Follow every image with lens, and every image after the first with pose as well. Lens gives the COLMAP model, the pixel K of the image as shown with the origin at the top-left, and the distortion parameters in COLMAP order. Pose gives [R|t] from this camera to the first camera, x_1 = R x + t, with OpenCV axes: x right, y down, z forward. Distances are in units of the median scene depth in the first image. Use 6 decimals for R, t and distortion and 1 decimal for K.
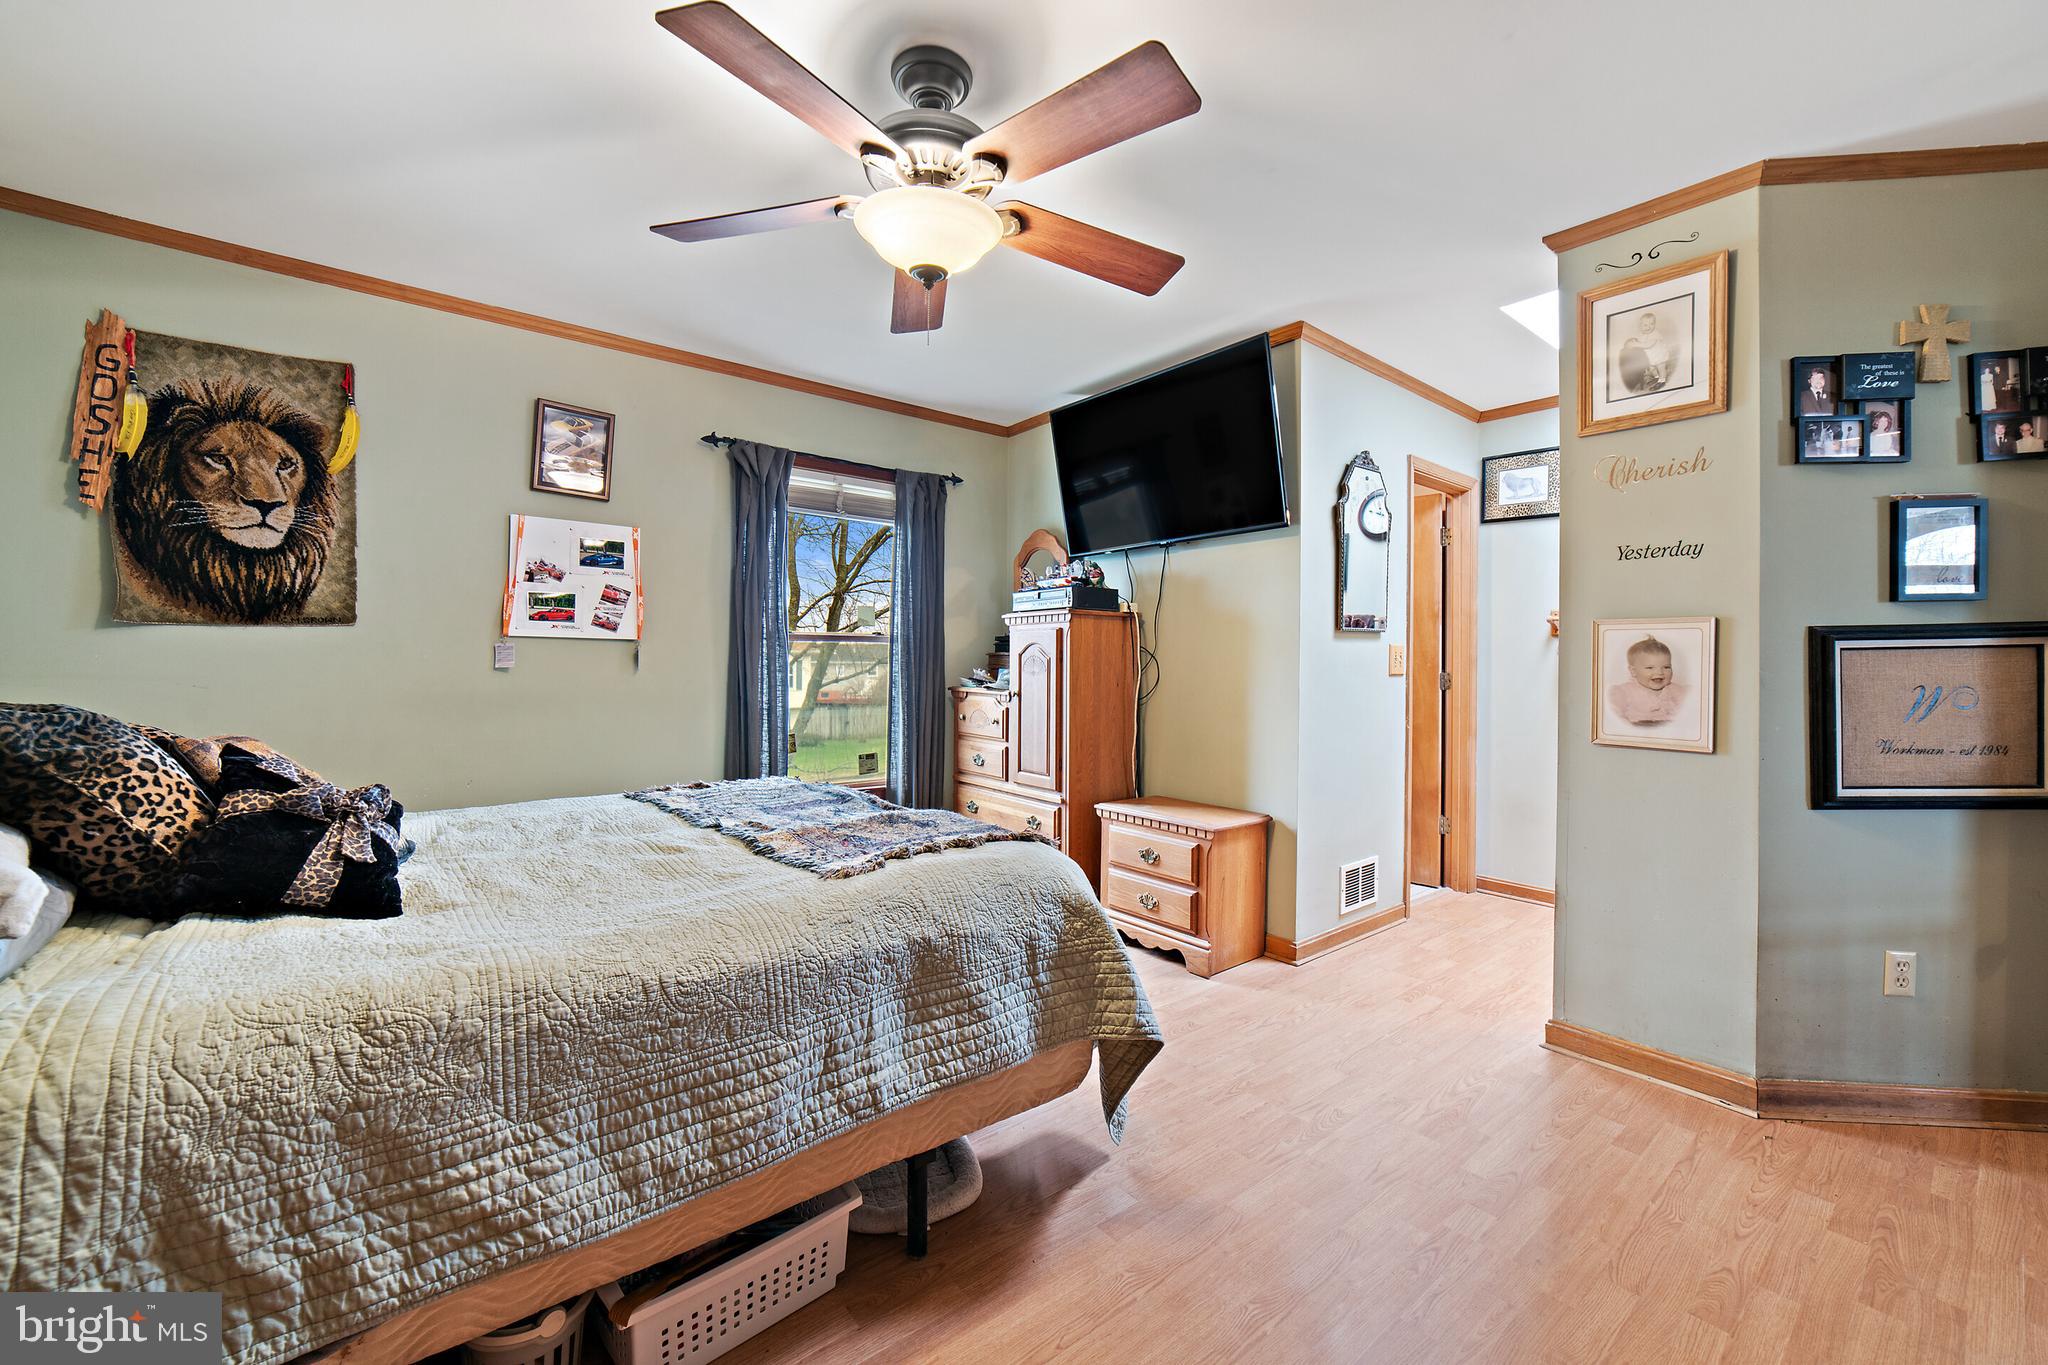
lens RADIAL K [[808.2, 0, 1028.7], [0, 808.2, 671.3], [0, 0, 1]] dist [-0.004004, 0.000093]
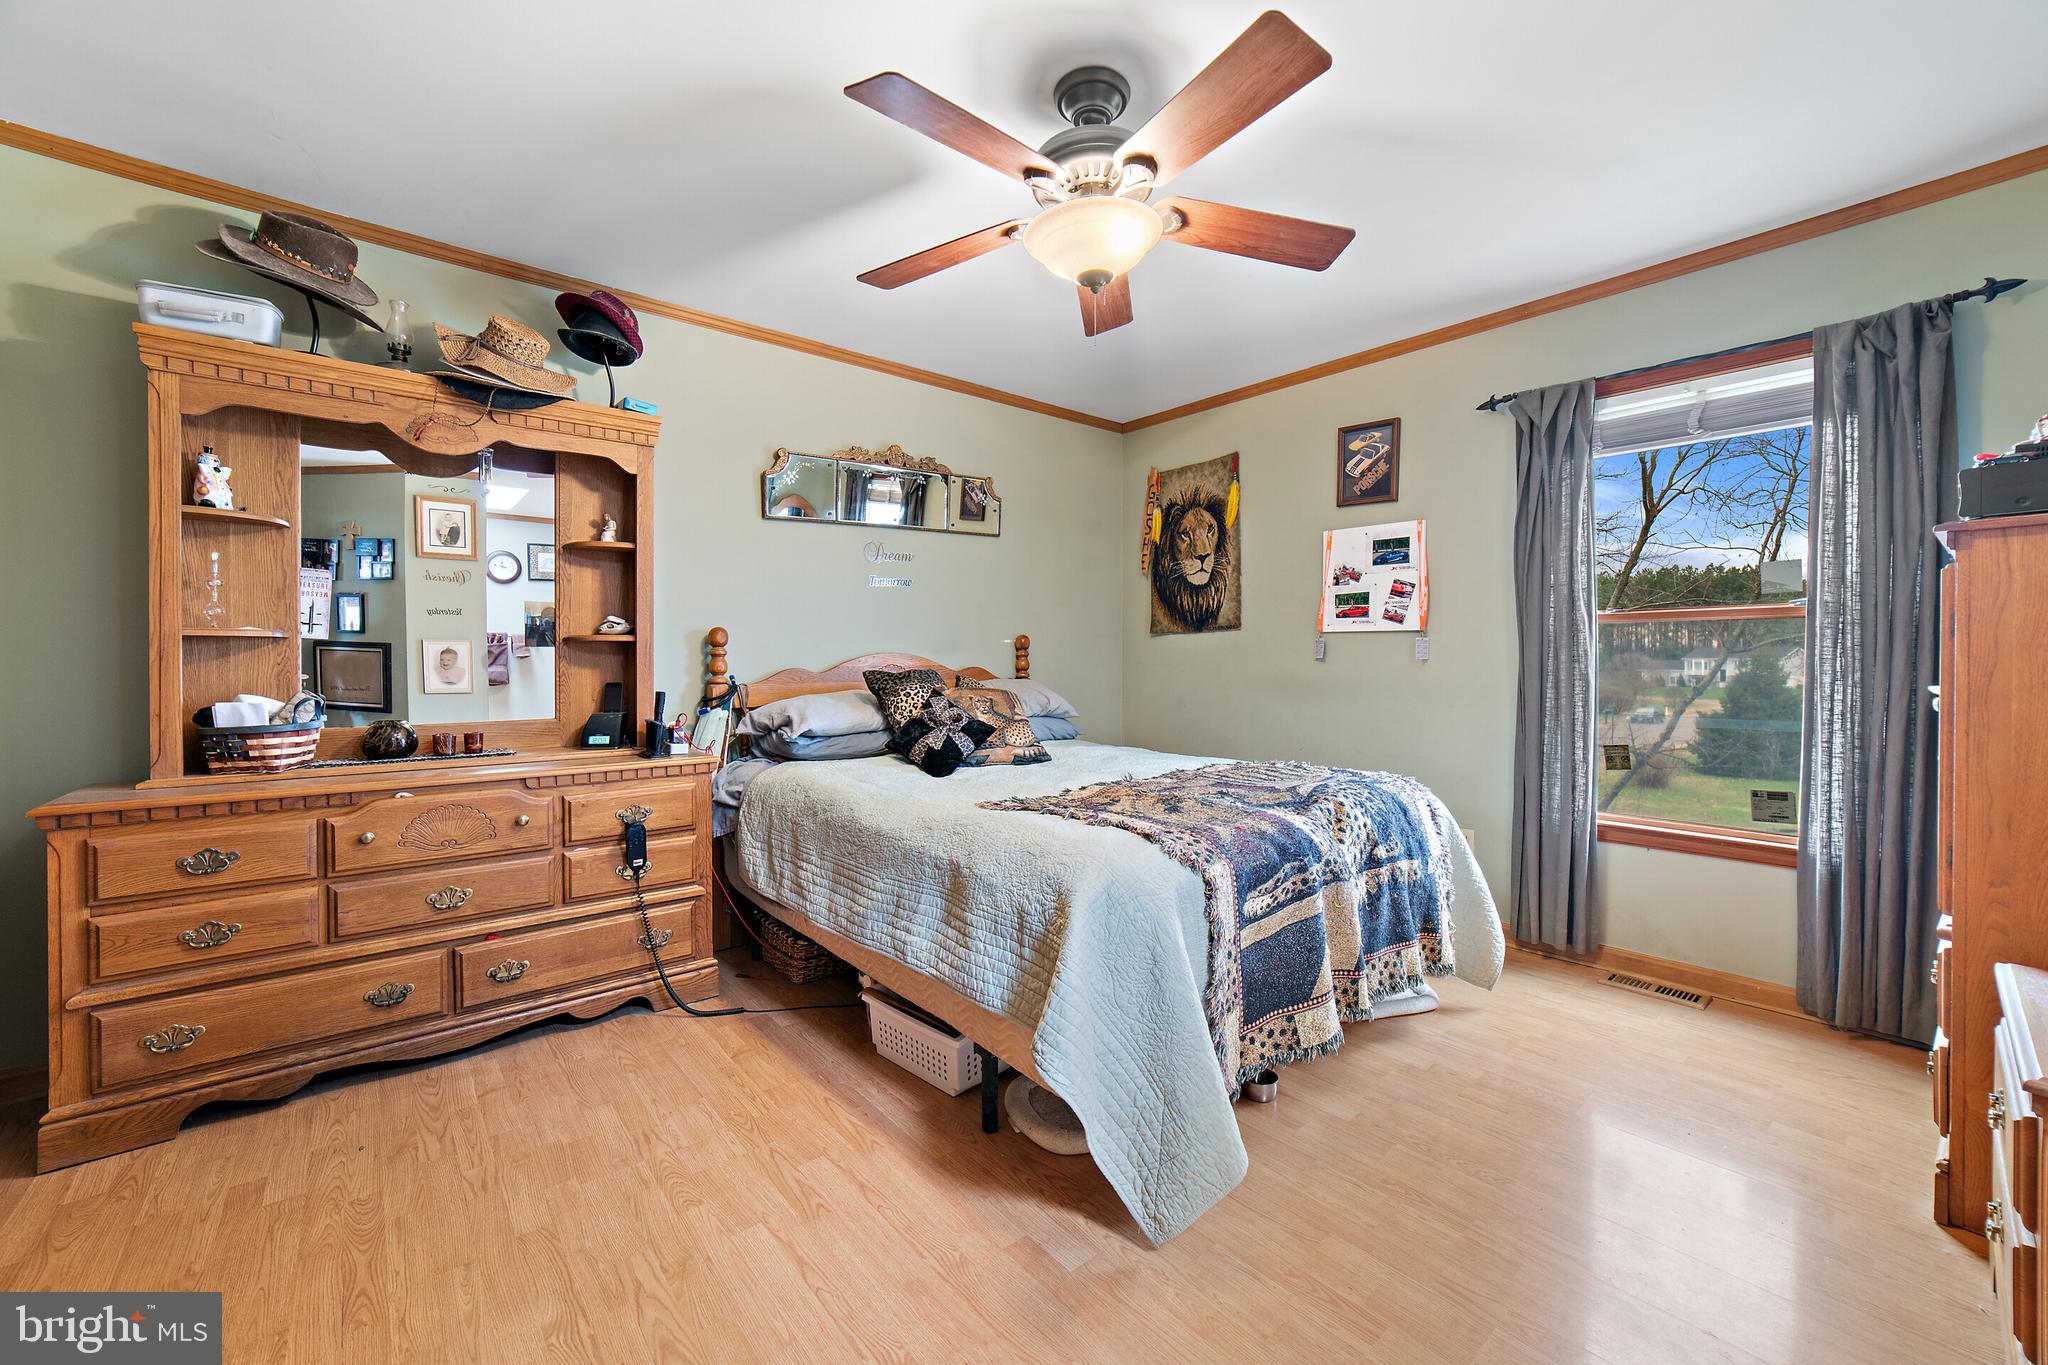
lens RADIAL K [[808.2, 0, 1030.9], [0, 808.2, 667.2], [0, 0, 1]] dist [-0.004004, 0.000093]
pose [[0.033167, 0.002165, -0.999447, 0.627249], [-0.008423, 0.999963, 0.001887, 0.011683], [0.999414, 0.008356, 0.033184, 0.589624]]
